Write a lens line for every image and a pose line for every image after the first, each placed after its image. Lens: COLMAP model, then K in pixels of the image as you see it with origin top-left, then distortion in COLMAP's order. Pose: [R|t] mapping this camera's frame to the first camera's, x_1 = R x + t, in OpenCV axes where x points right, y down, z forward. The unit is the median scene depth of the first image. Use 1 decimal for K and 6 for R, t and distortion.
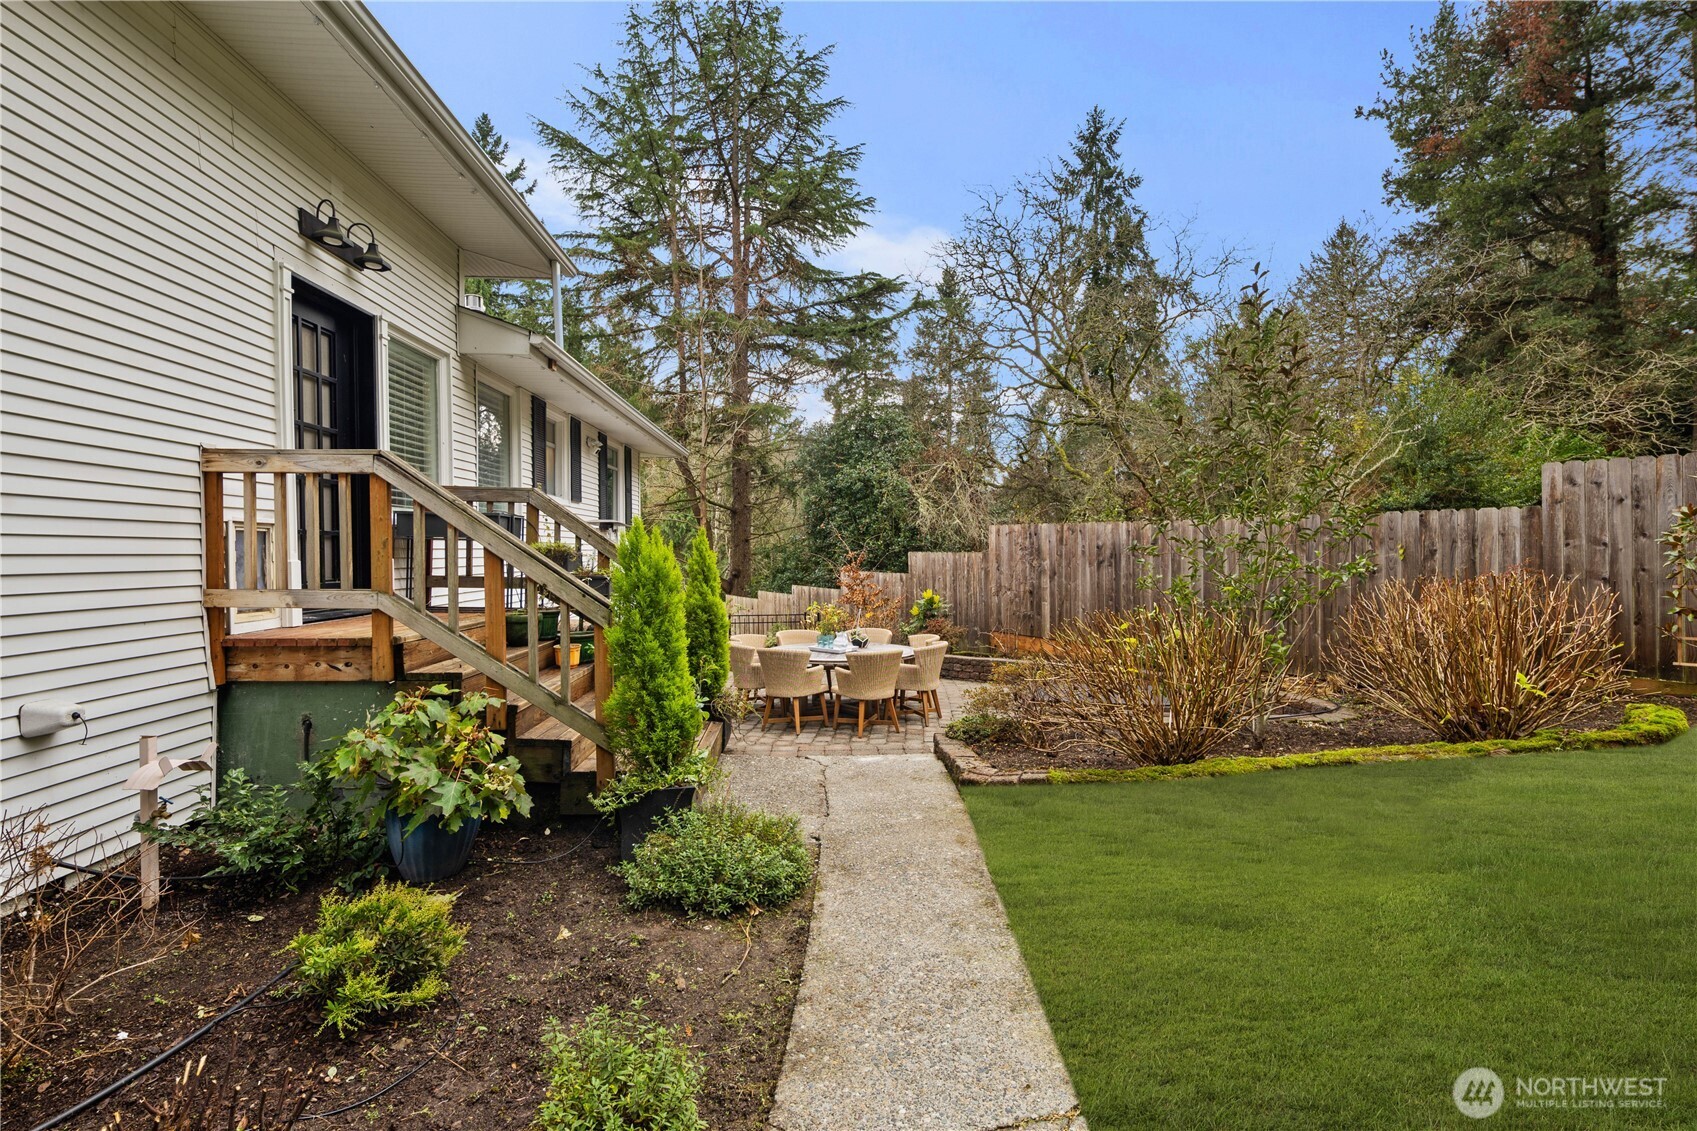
lens RADIAL K [[738.2, 0, 849.1], [0, 738.2, 559.5], [0, 0, 1]] dist [-0.011609, -0.000205]
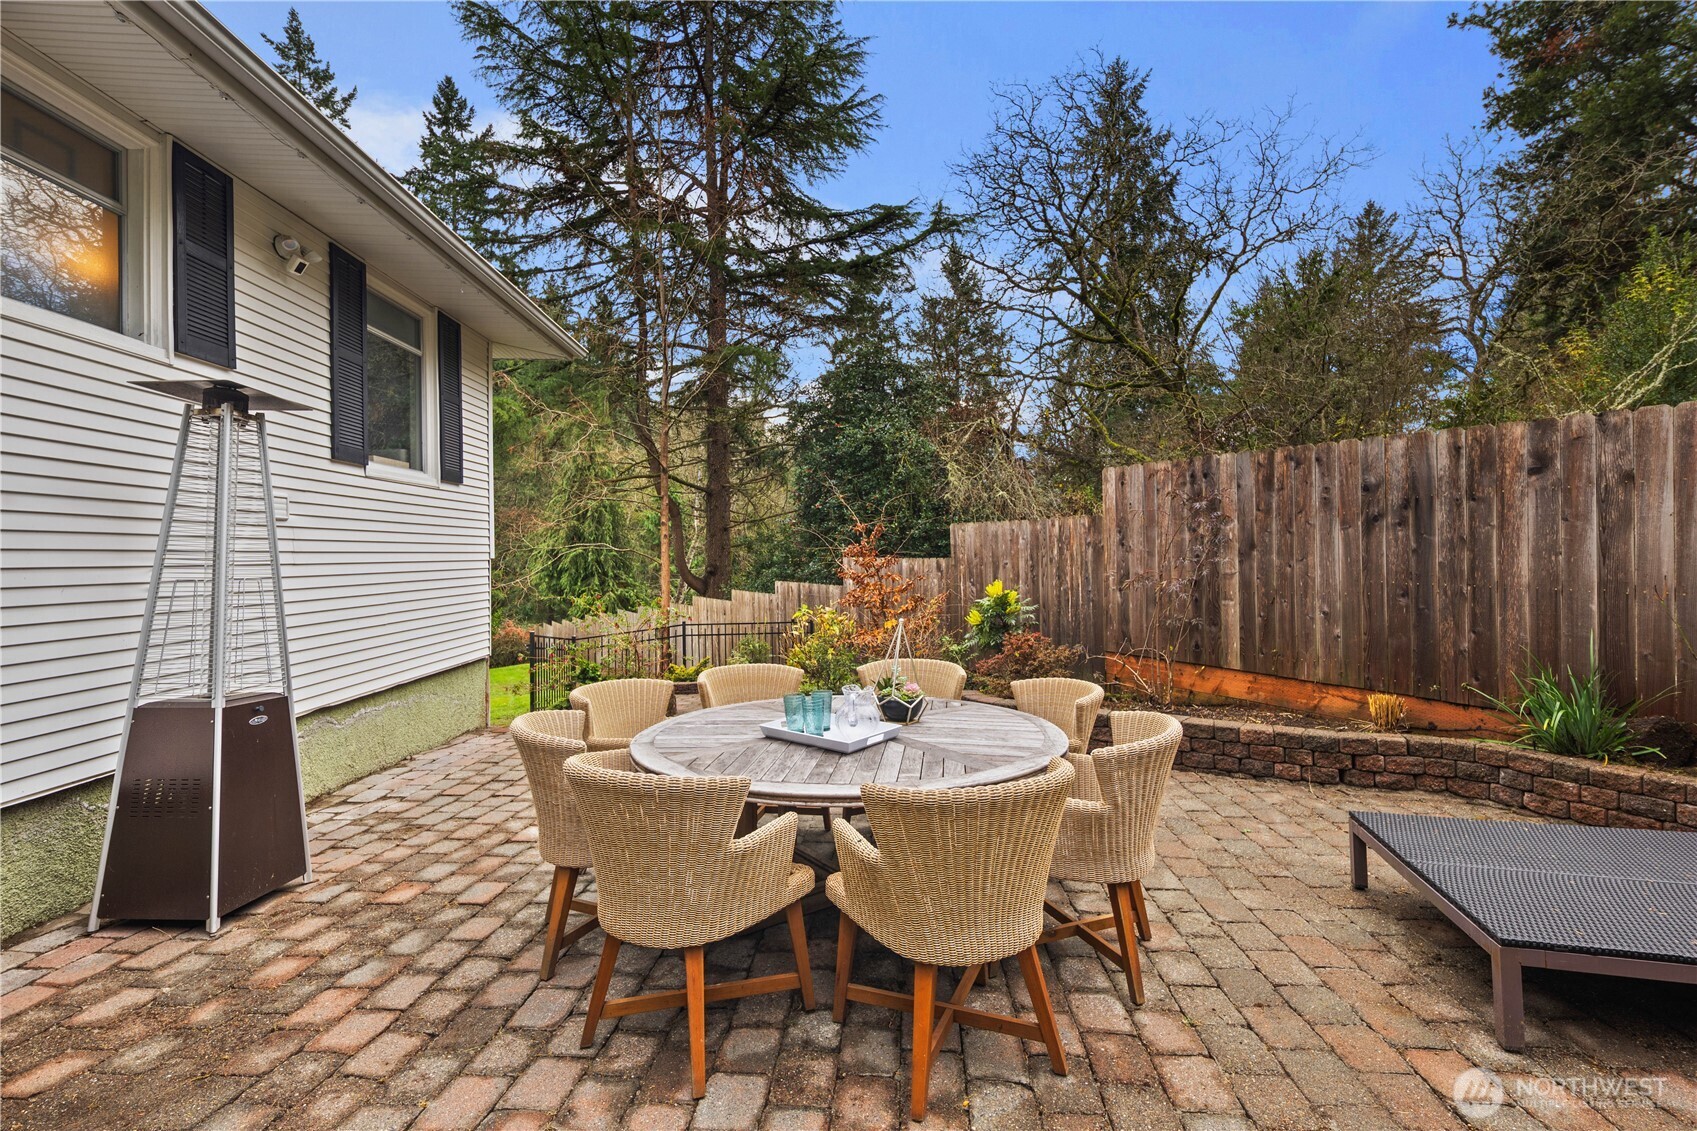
lens RADIAL K [[738.2, 0, 847.0], [0, 738.2, 567.1], [0, 0, 1]] dist [-0.011609, -0.000205]
pose [[0.999976, -0.006309, -0.002714, -0.003943], [0.006324, 0.999965, 0.005505, 0.013000], [0.002680, -0.005522, 0.999981, 0.210632]]
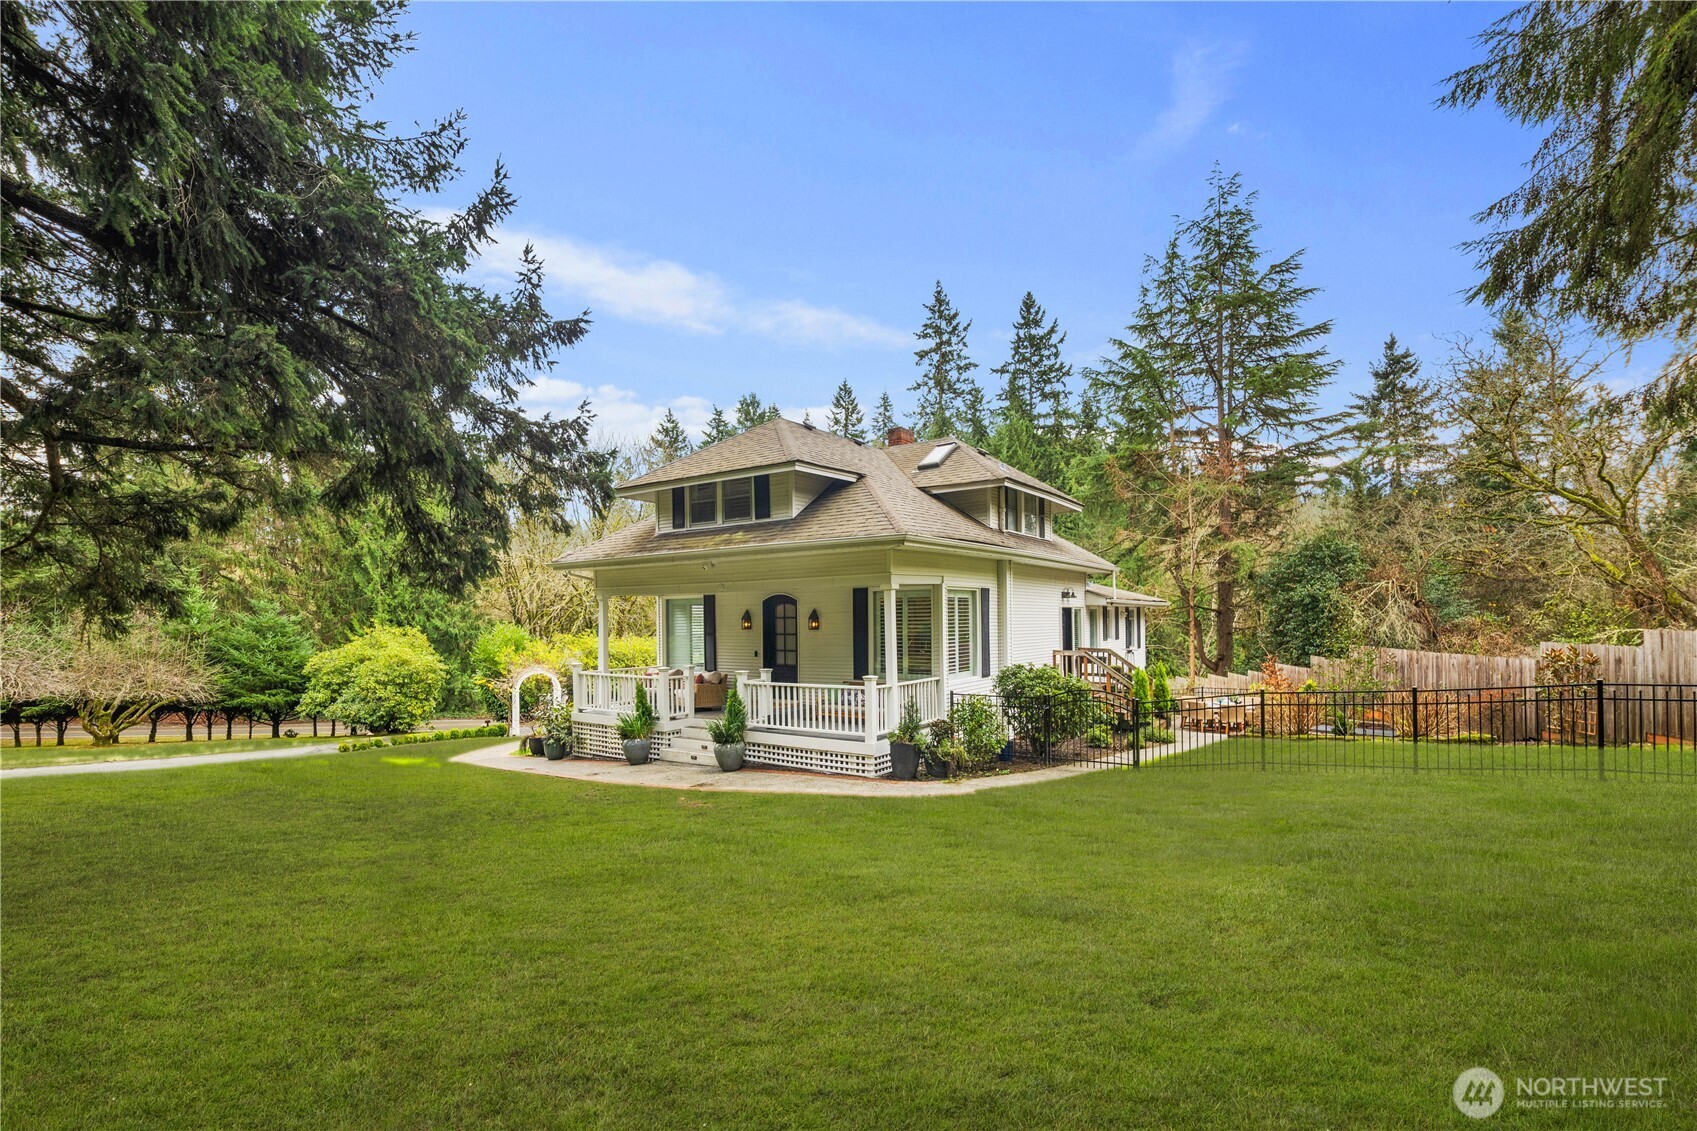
lens RADIAL K [[738.2, 0, 860.2], [0, 738.2, 626.9], [0, 0, 1]] dist [-0.011609, -0.000205]
pose [[0.791026, 0.005446, -0.611758, 0.166335], [-0.004030, 0.999985, 0.003691, -0.043905], [0.611769, -0.000455, 0.791037, -0.533708]]
